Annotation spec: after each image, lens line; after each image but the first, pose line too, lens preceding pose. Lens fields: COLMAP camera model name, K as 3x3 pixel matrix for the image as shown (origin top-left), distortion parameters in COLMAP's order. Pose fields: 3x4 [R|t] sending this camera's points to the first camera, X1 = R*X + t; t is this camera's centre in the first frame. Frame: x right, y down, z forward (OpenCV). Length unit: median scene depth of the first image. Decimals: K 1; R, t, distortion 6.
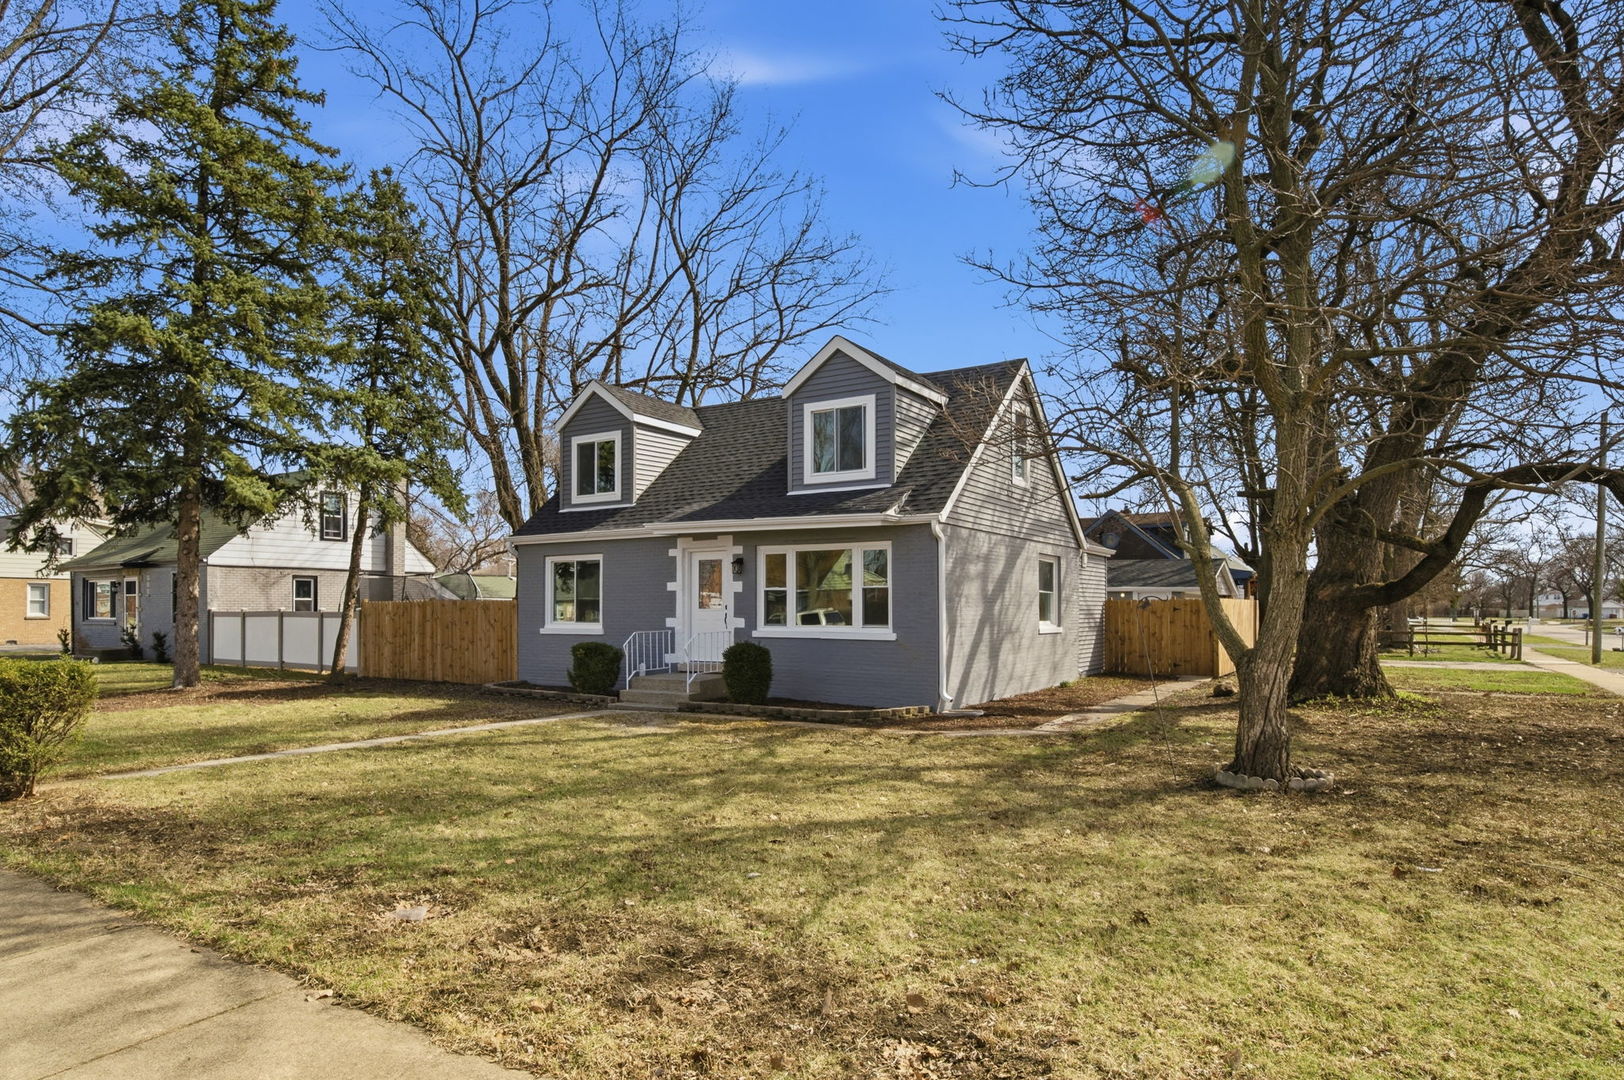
lens RADIAL K [[915.8, 0, 785.0], [0, 915.8, 564.3], [0, 0, 1]] dist [0.005944, 0.001448]
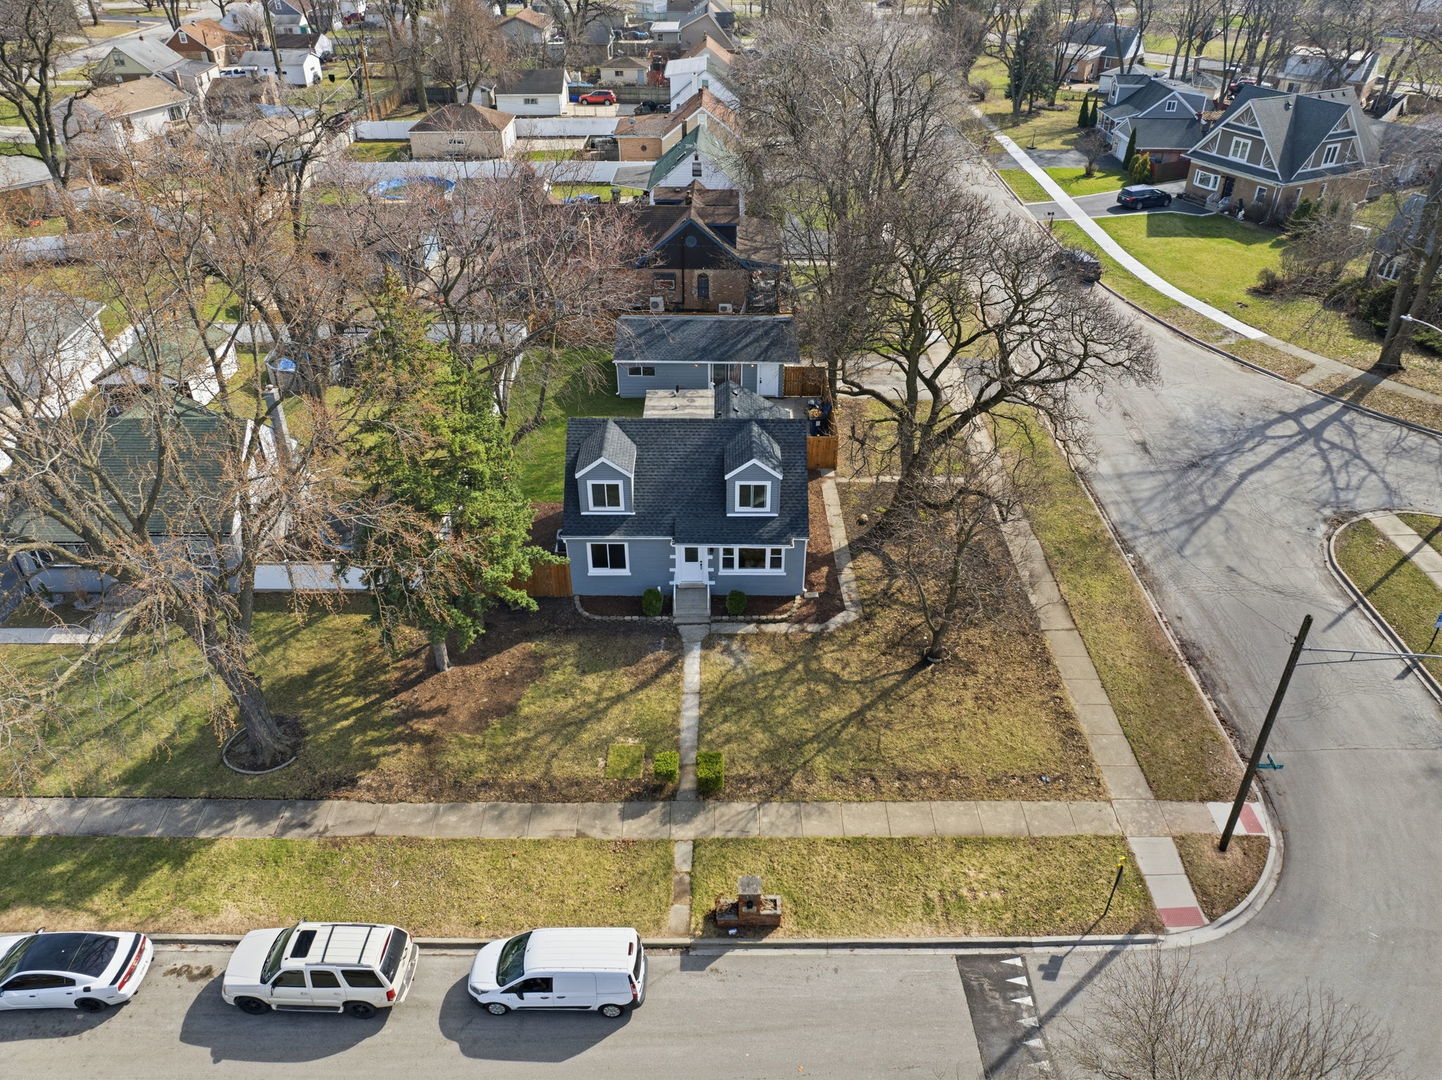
lens RADIAL K [[1009.0, 0, 724.7], [0, 1009.0, 484.2], [0, 0, 1]] dist [-0.034317, -0.000956]
pose [[0.838292, -0.279838, 0.467929, -1.055710], [-0.024325, 0.838185, 0.544843, -1.380090], [-0.544679, -0.468120, 0.695837, -0.631653]]
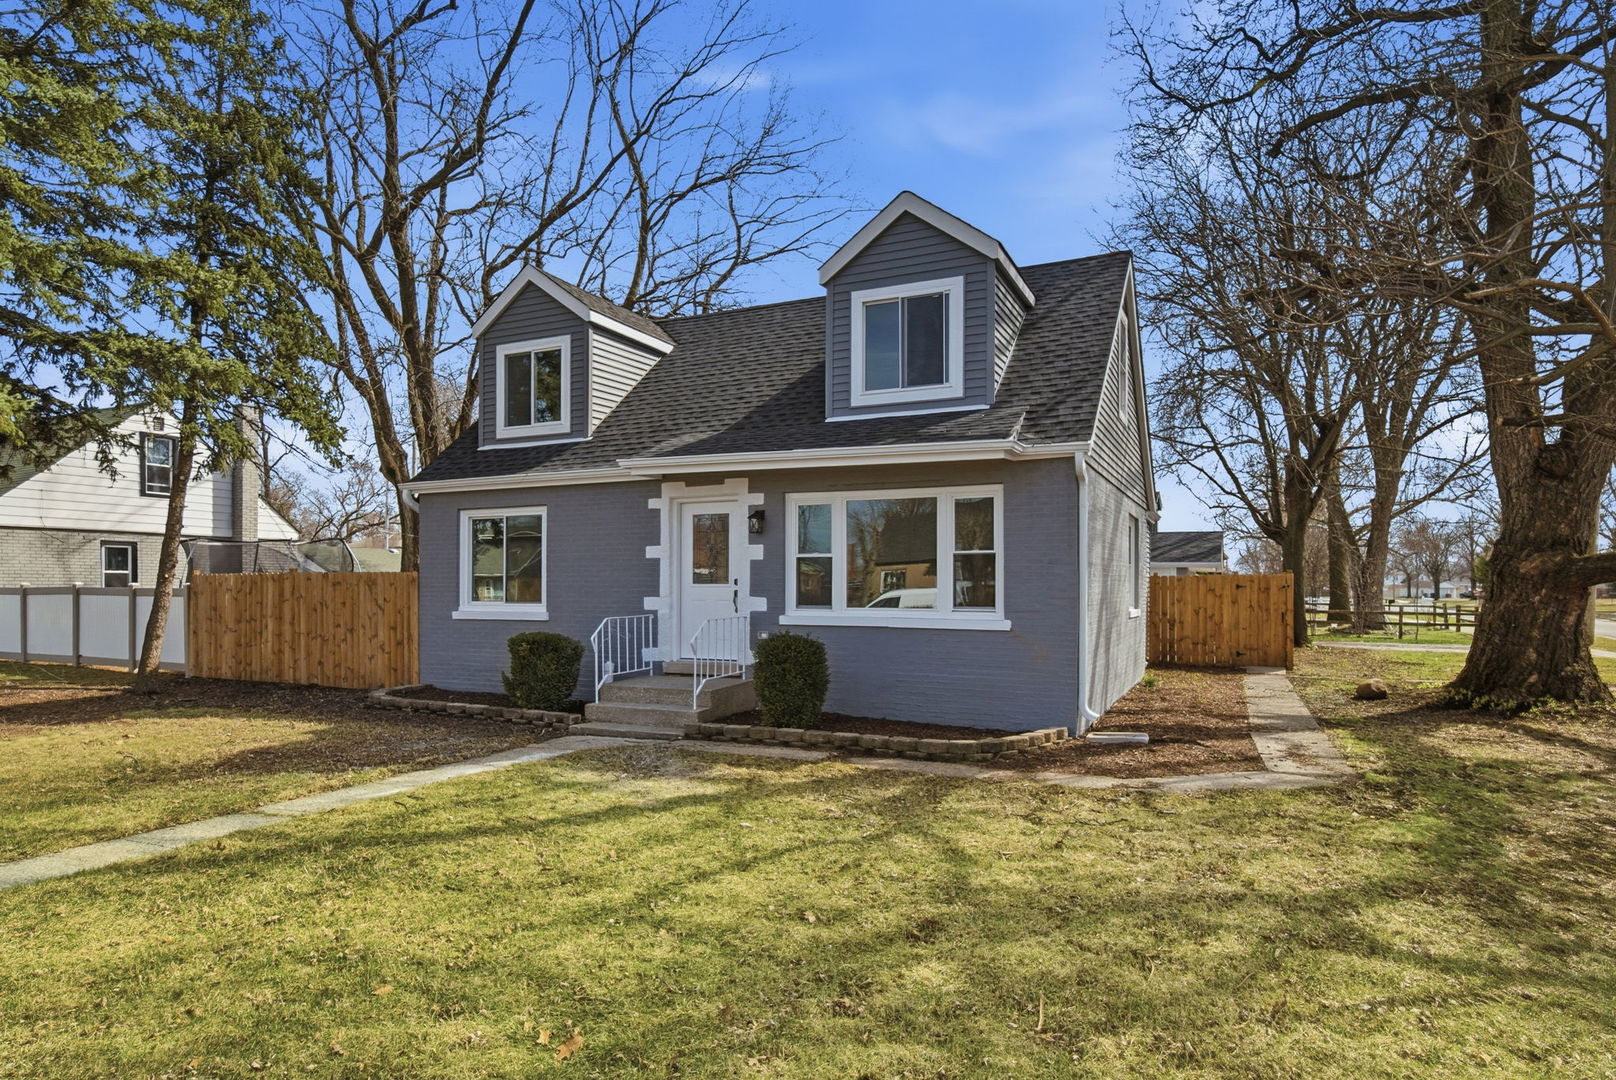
lens RADIAL K [[911.3, 0, 781.1], [0, 911.3, 564.2], [0, 0, 1]] dist [0.005944, 0.001448]
pose [[0.992779, 0.005265, 0.119841, -0.106203], [-0.008029, 0.999713, 0.022587, 0.016301], [-0.119688, -0.023386, 0.992536, 0.286685]]
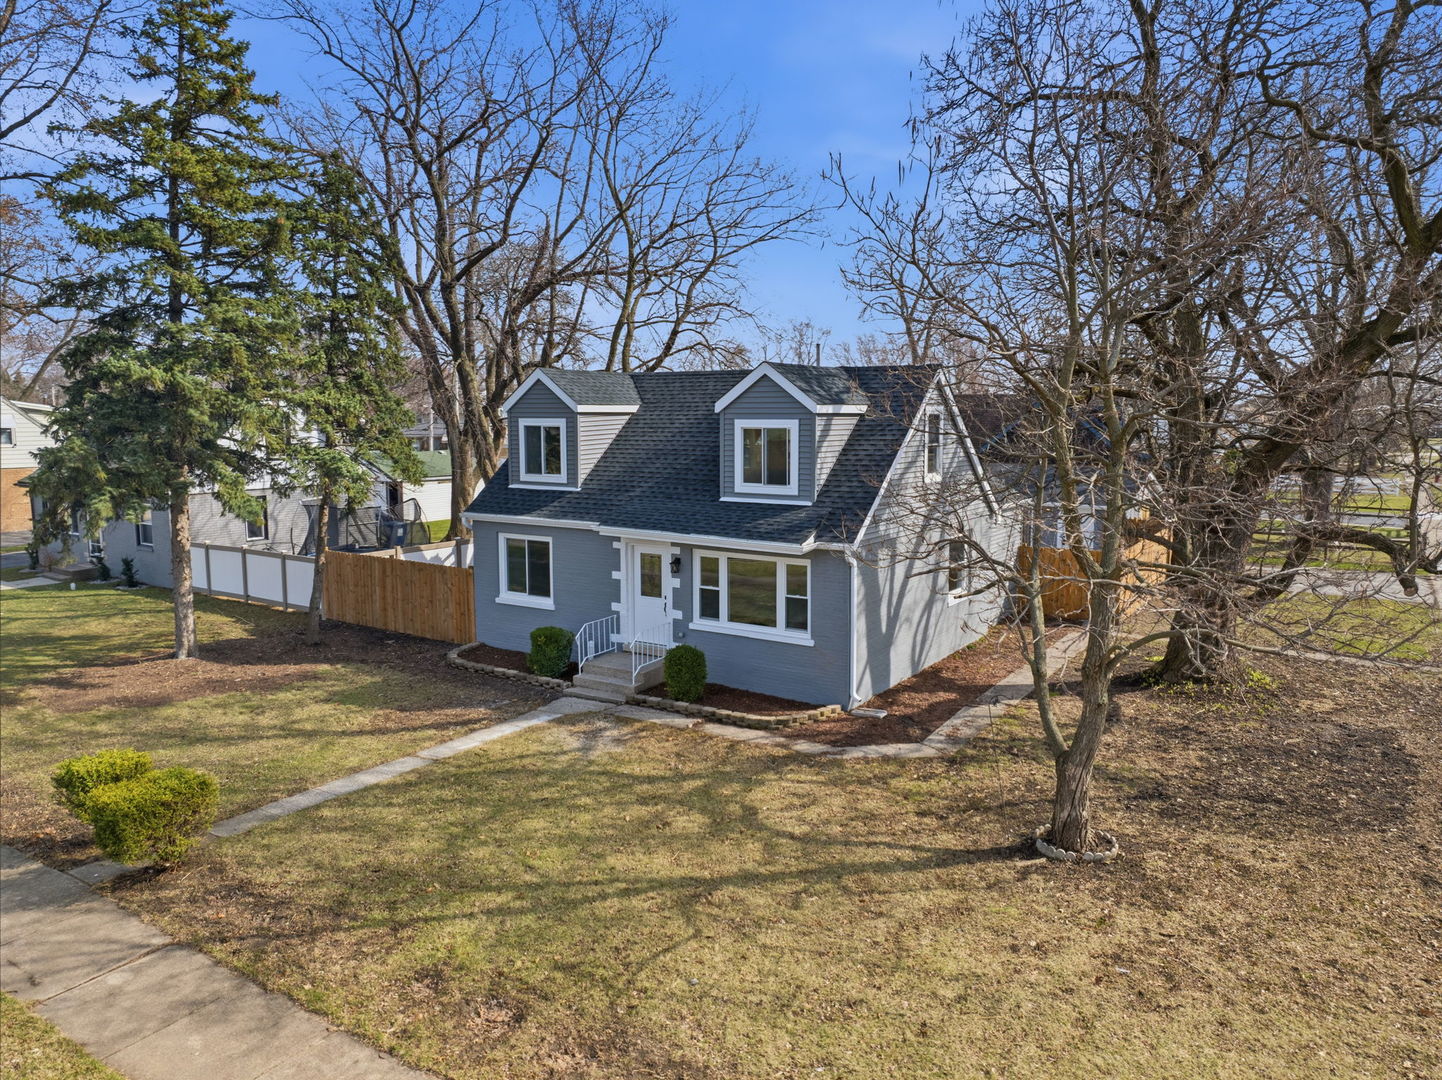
lens RADIAL K [[1009.0, 0, 724.7], [0, 1009.0, 484.2], [0, 0, 1]] dist [-0.034317, -0.000956]
pose [[0.999997, -0.002212, 0.000725, 0.007073], [0.002110, 0.992951, 0.118506, -0.222212], [-0.000982, -0.118504, 0.992953, -0.194517]]
